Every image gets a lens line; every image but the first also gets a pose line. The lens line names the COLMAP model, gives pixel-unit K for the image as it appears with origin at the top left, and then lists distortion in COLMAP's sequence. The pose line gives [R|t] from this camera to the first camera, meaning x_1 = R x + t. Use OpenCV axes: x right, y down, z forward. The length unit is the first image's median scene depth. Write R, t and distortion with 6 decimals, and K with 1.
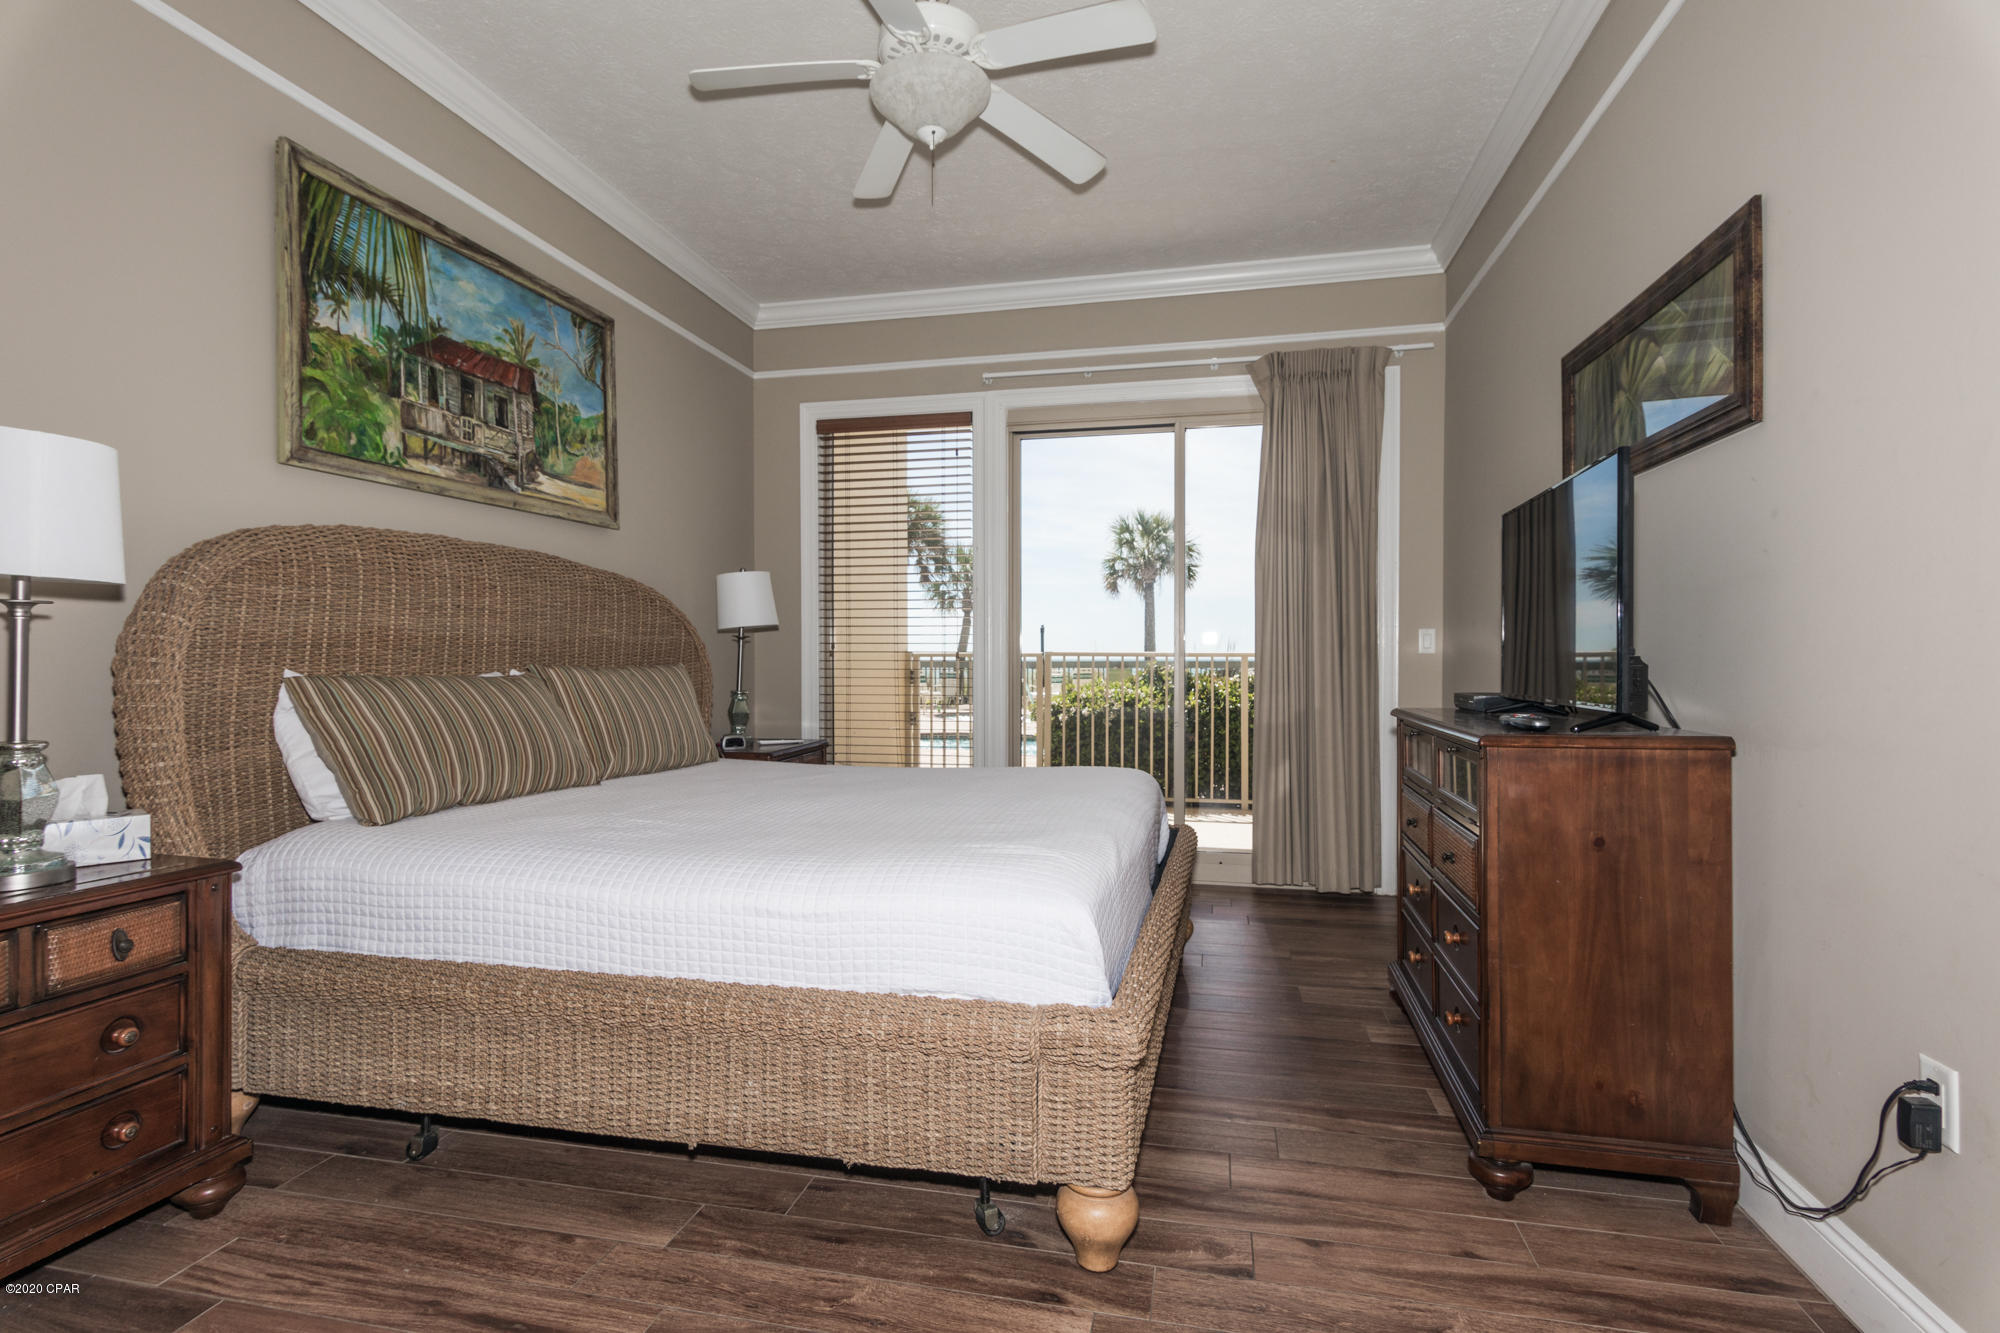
lens RADIAL K [[962.9, 0, 990.0], [0, 962.9, 656.3], [0, 0, 1]] dist [0.005181, -0.001662]
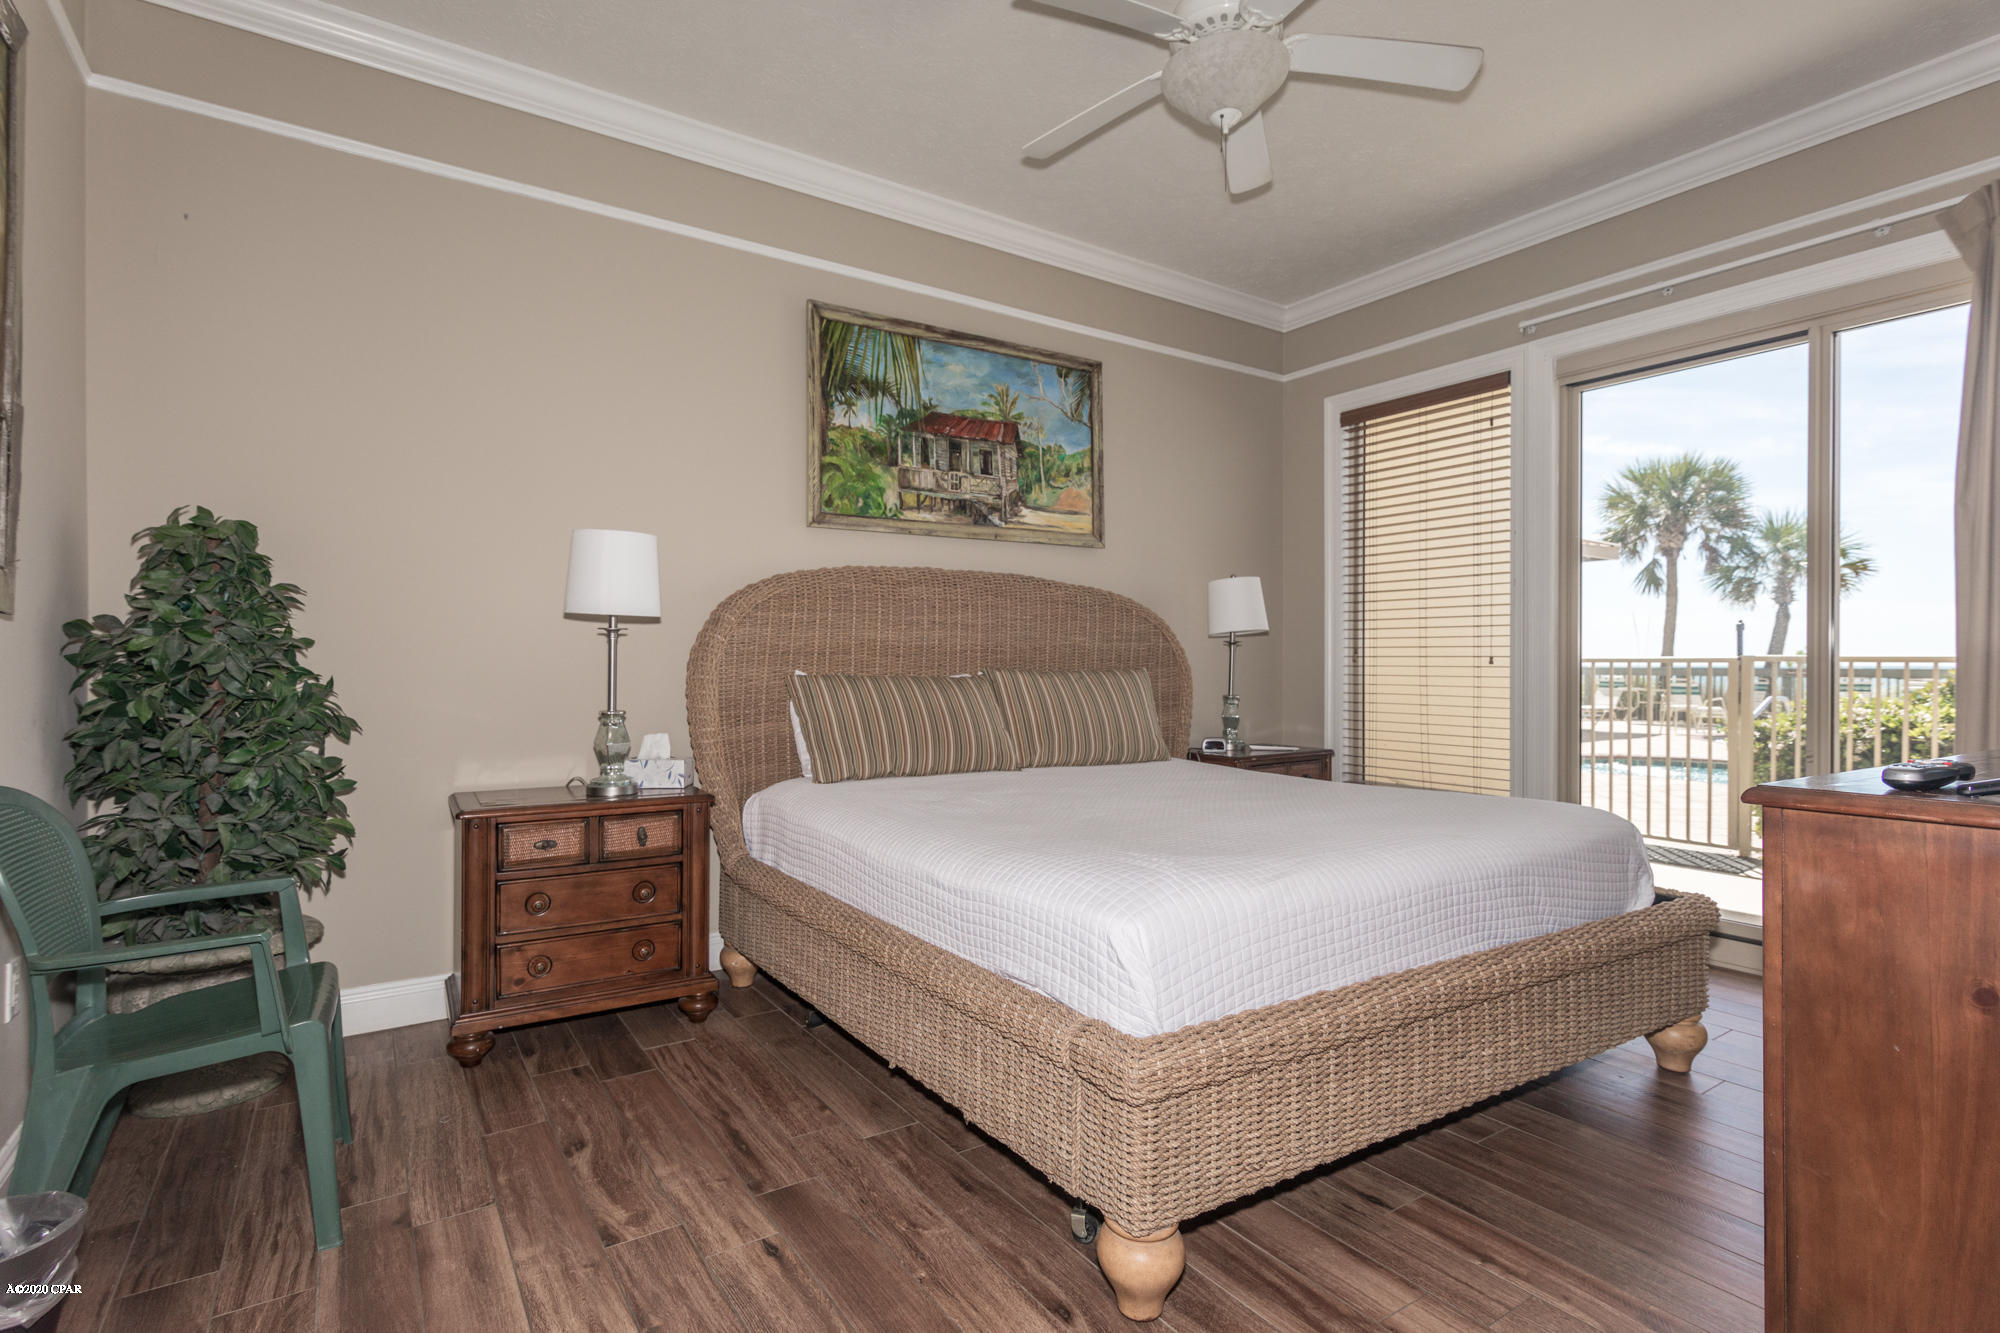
lens RADIAL K [[962.9, 0, 989.9], [0, 962.9, 655.8], [0, 0, 1]] dist [0.005181, -0.001662]
pose [[0.723474, -0.003796, -0.690341, 0.383570], [-0.000685, 0.999980, -0.006216, 0.000653], [0.690351, 0.004970, 0.723457, 0.129709]]
